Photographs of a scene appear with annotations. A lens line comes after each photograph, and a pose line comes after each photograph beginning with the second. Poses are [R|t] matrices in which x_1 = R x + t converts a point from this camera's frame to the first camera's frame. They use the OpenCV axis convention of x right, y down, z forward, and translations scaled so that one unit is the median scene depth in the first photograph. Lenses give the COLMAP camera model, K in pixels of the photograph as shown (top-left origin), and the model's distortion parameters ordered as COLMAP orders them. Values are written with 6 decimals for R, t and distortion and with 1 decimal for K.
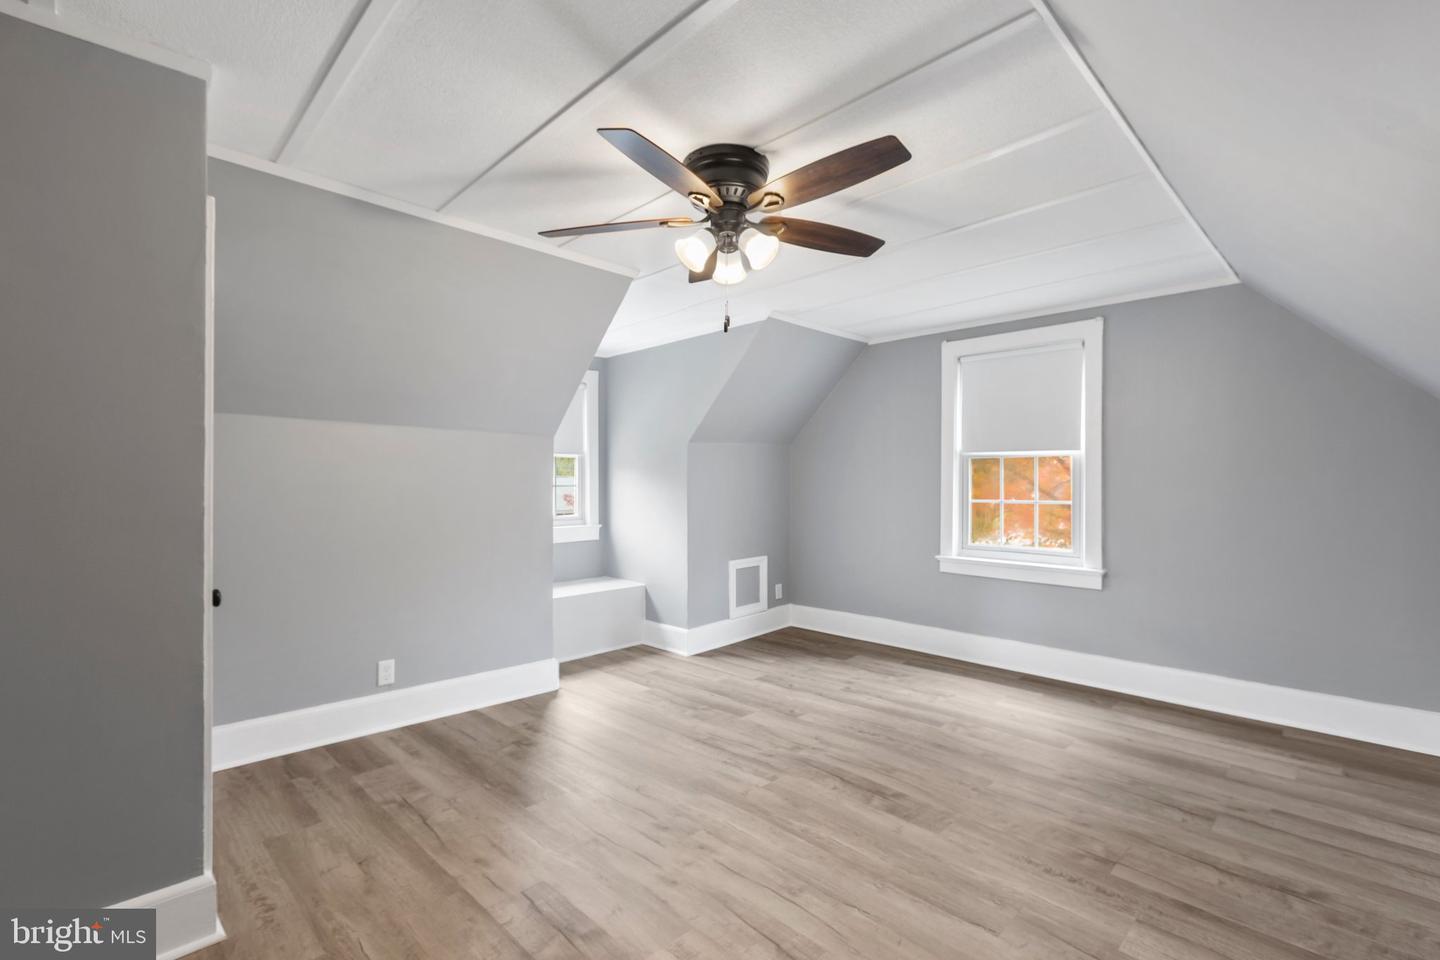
lens RADIAL K [[632.9, 0, 718.0], [0, 632.9, 483.7], [0, 0, 1]] dist [0.000614, -0.000234]
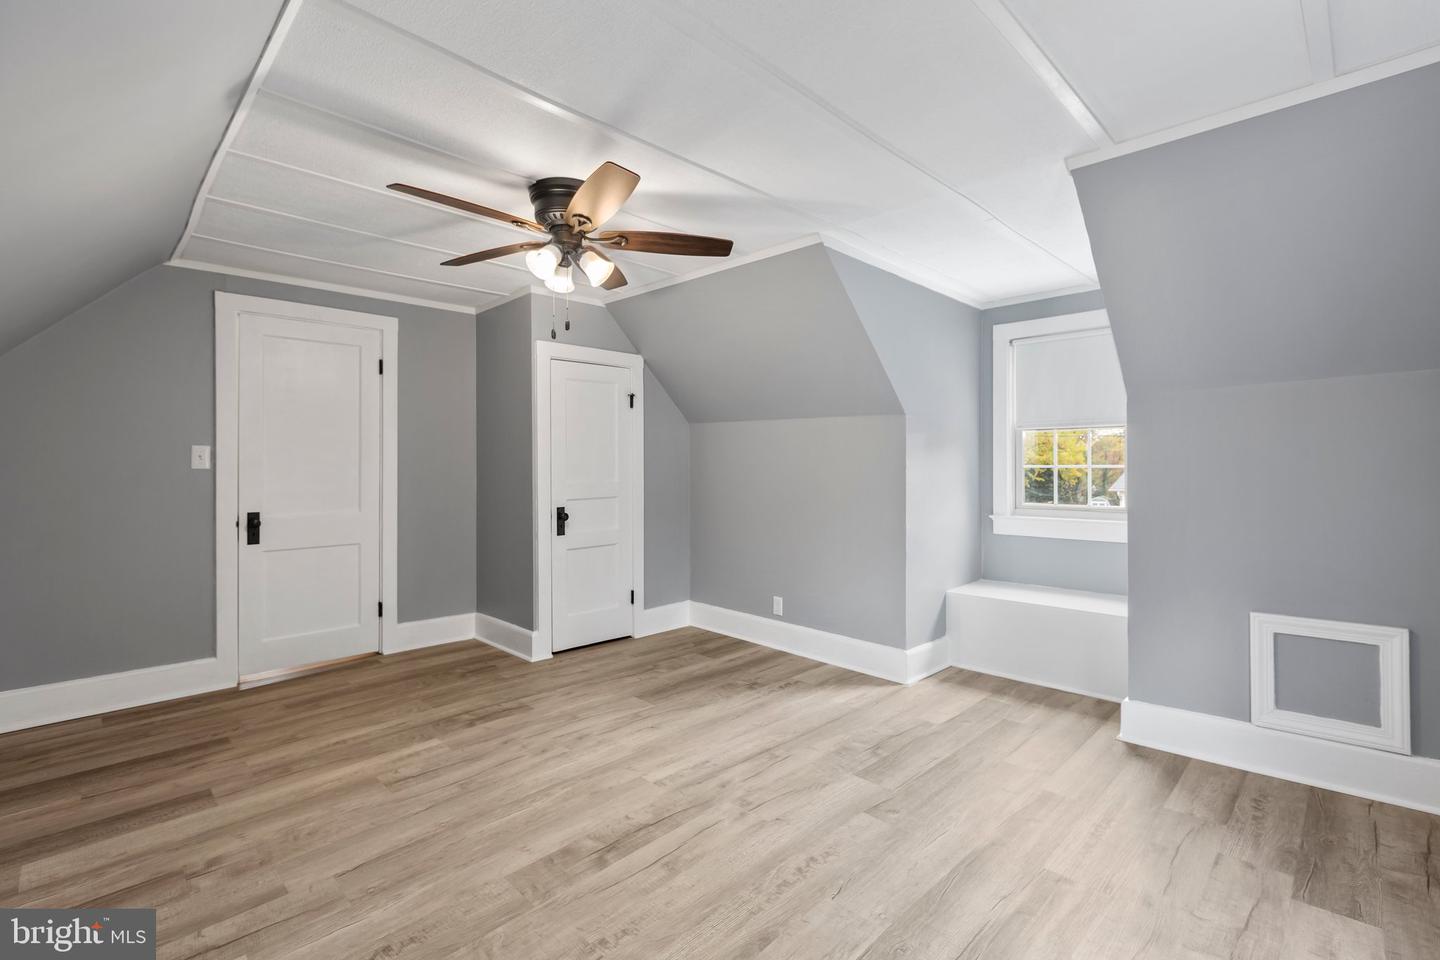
lens RADIAL K [[632.9, 0, 718.0], [0, 632.9, 483.7], [0, 0, 1]] dist [0.000614, -0.000234]
pose [[0.026720, 0.030411, -0.999180, 0.886042], [0.002717, 0.999531, 0.030494, 0.001981], [0.999639, -0.003530, 0.026625, 0.946046]]
